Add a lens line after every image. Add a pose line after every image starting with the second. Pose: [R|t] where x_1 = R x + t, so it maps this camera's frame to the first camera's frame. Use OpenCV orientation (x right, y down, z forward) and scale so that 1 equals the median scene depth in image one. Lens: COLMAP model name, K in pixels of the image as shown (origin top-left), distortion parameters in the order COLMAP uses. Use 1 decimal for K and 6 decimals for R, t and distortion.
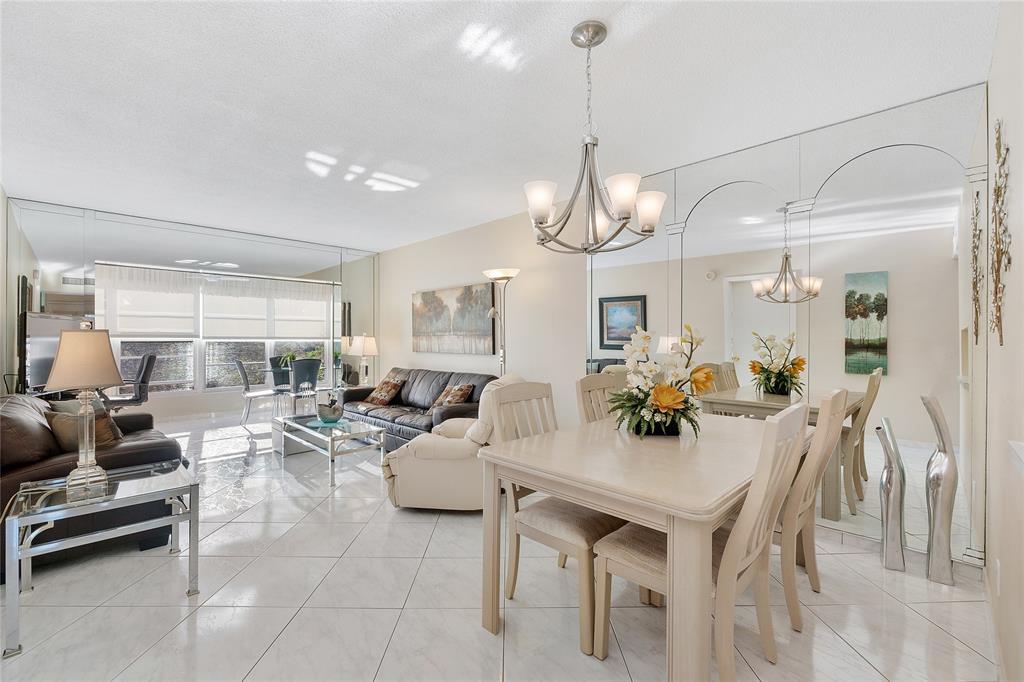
lens RADIAL K [[437.3, 0, 509.9], [0, 437.3, 341.6], [0, 0, 1]] dist [0.001049, 0.000058]
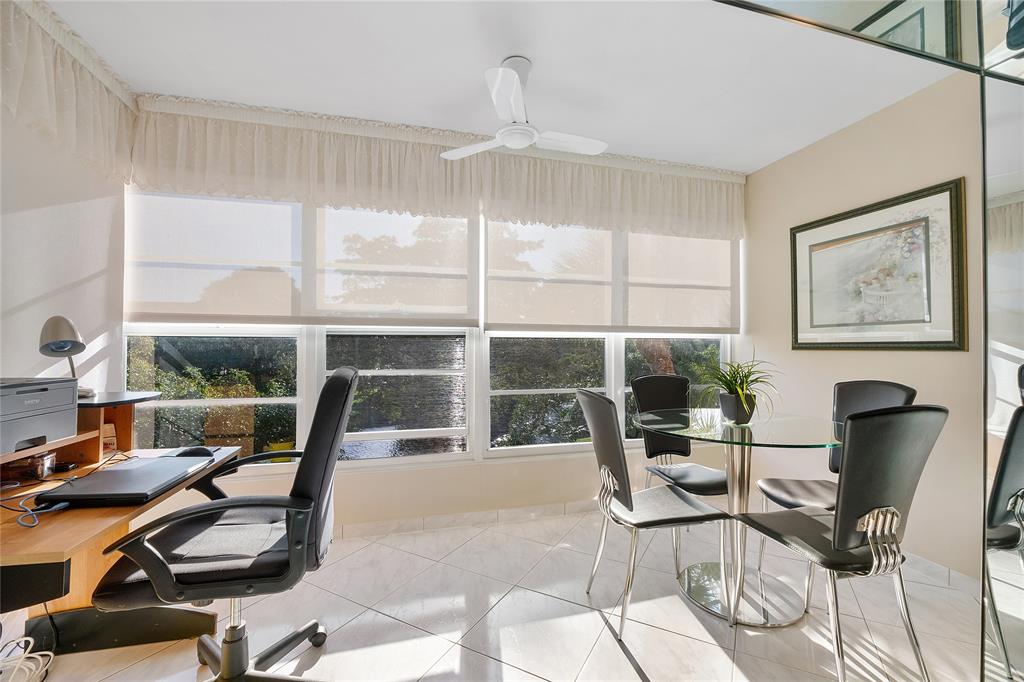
lens RADIAL K [[437.3, 0, 510.5], [0, 437.3, 336.2], [0, 0, 1]] dist [0.001049, 0.000058]
pose [[0.871188, -0.000874, -0.490949, -0.371238], [-0.004541, 0.999941, -0.009838, 0.002464], [0.490929, 0.010800, 0.871133, 0.507031]]
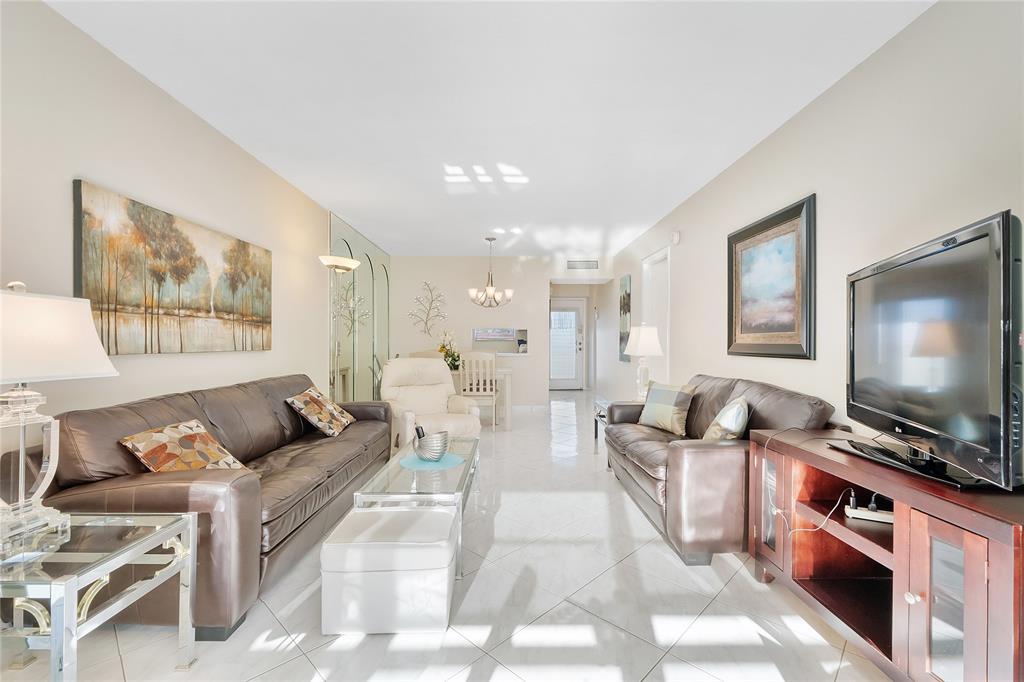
lens RADIAL K [[437.3, 0, 511.4], [0, 437.3, 341.8], [0, 0, 1]] dist [0.001049, 0.000058]
pose [[-0.700938, -0.000719, 0.713222, -0.815817], [0.003374, 0.999985, 0.004324, 0.013824], [-0.713214, 0.005437, -0.700925, 1.183258]]
